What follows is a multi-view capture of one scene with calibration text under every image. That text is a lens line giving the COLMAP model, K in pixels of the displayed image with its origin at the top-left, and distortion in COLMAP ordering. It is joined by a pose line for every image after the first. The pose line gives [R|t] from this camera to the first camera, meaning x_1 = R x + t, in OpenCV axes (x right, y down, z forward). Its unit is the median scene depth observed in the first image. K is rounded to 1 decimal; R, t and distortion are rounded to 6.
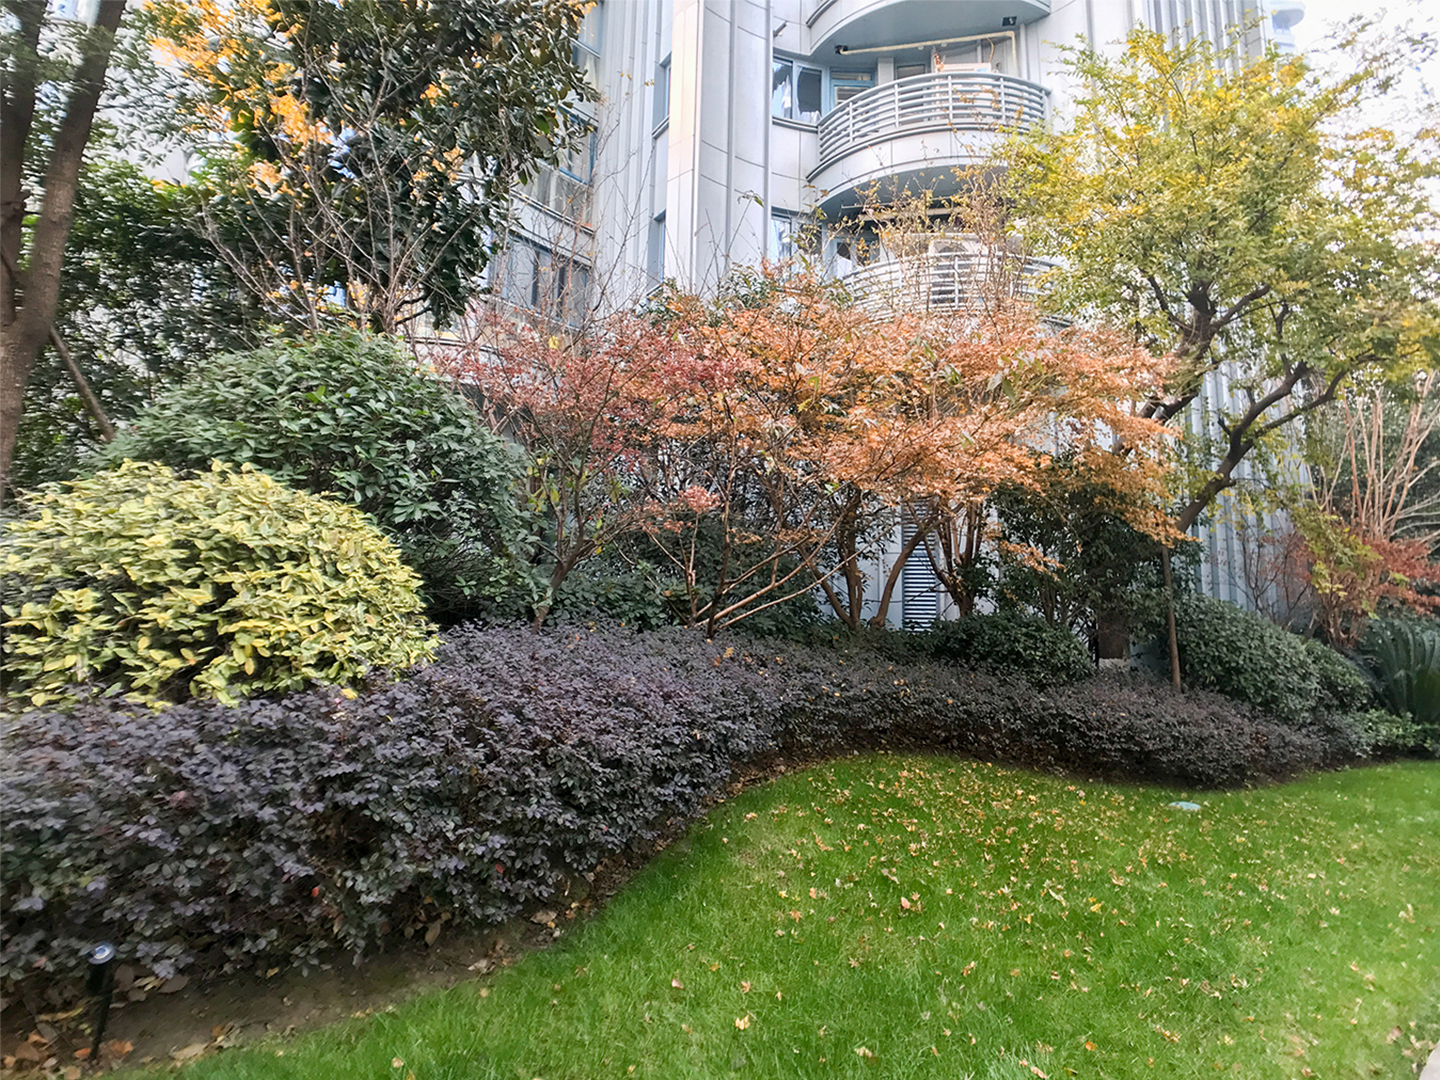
lens RADIAL K [[830.5, 0, 724.4], [0, 830.5, 526.9], [0, 0, 1]] dist [-0.032903, 0.001254]
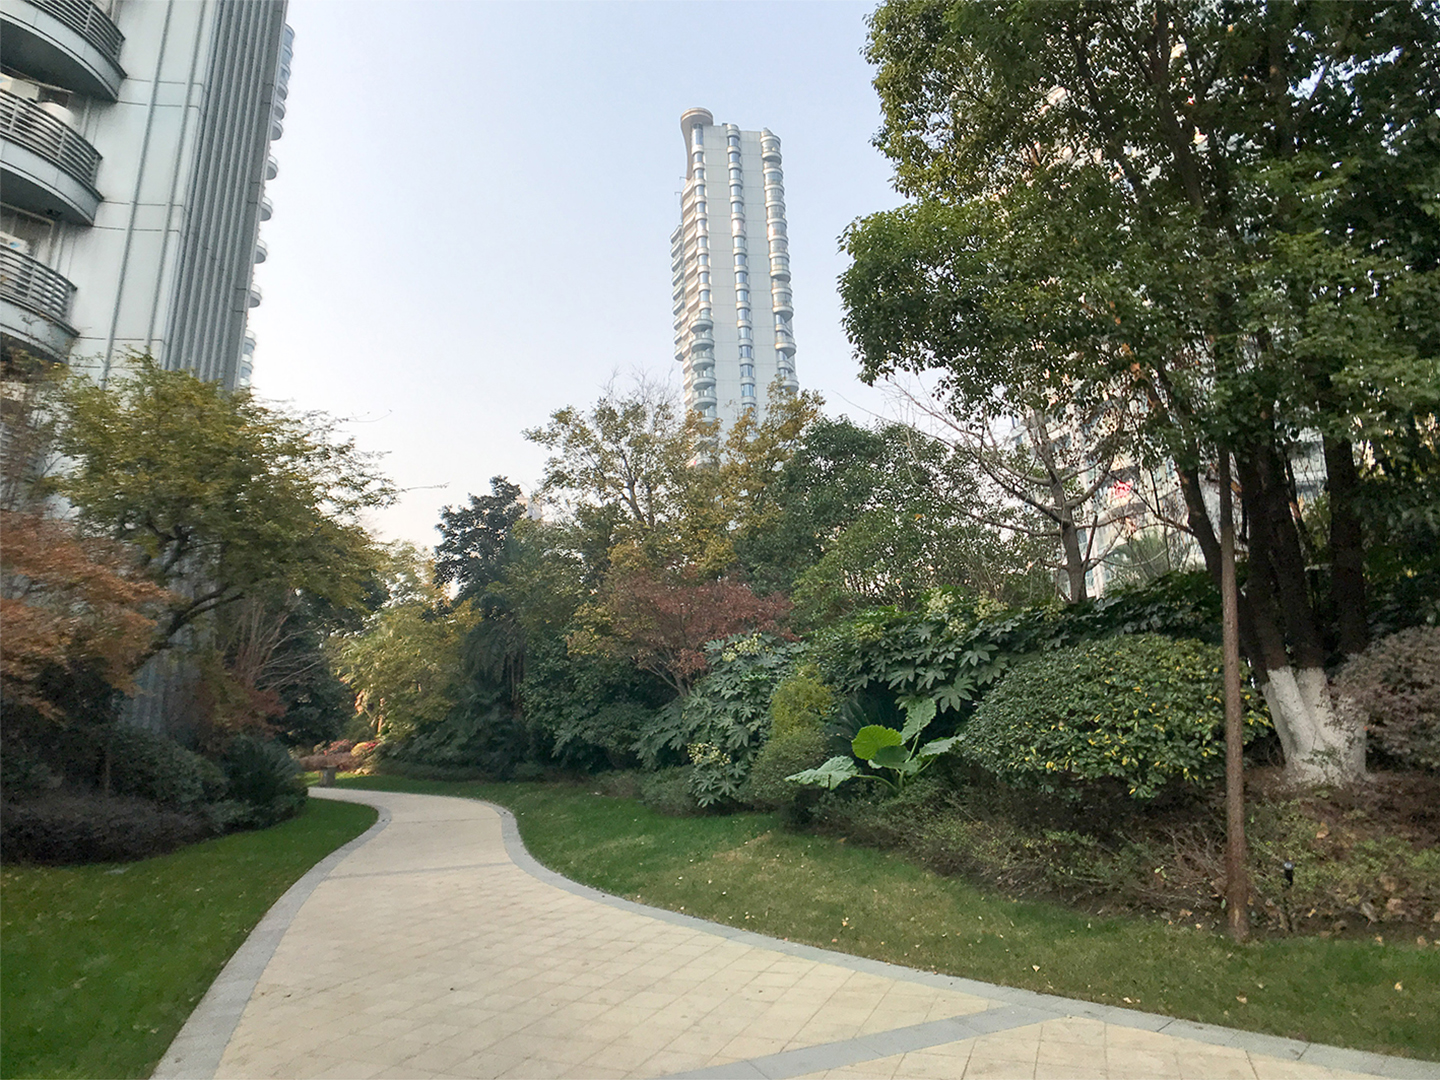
lens RADIAL K [[810.0, 0, 704.5], [0, 810.0, 526.6], [0, 0, 1]] dist [-0.029506, 0.001072]
pose [[0.358302, 0.204860, 0.910852, -0.370916], [-0.085861, 0.978724, -0.186350, -0.077472], [-0.929649, -0.011437, 0.368269, -0.398672]]
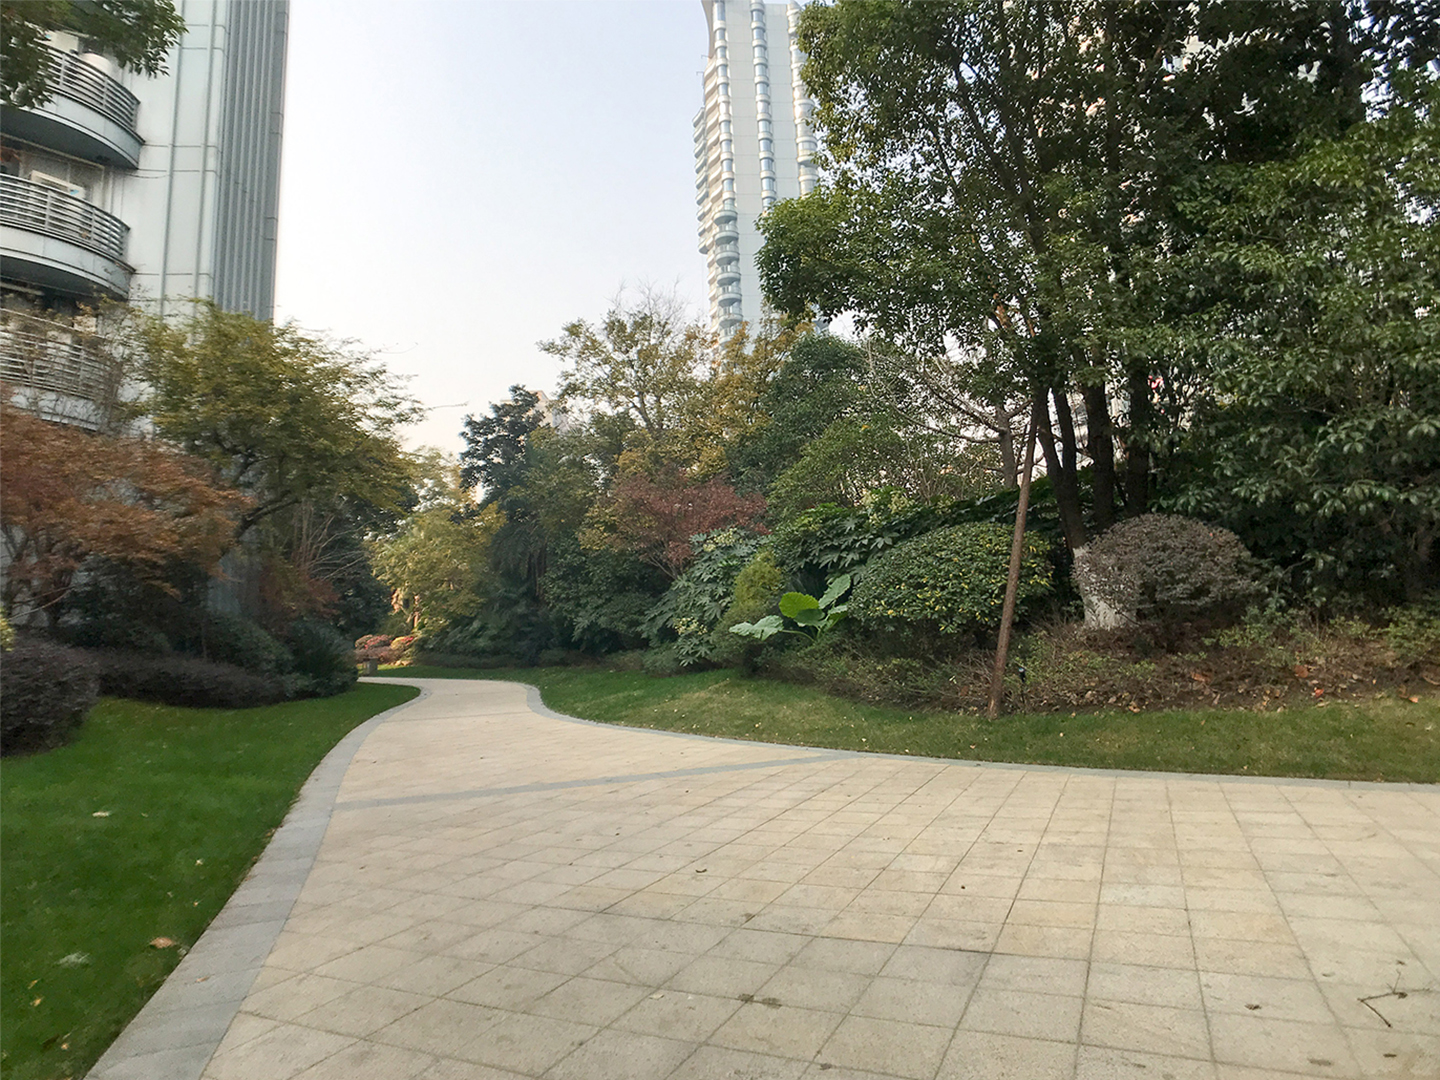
lens RADIAL K [[830.5, 0, 724.4], [0, 830.5, 526.9], [0, 0, 1]] dist [-0.032903, 0.001254]
pose [[0.372884, 0.091058, 0.923399, -0.594687], [-0.079481, 0.994650, -0.065989, -0.054931], [-0.924468, -0.048787, 0.378126, -0.588967]]
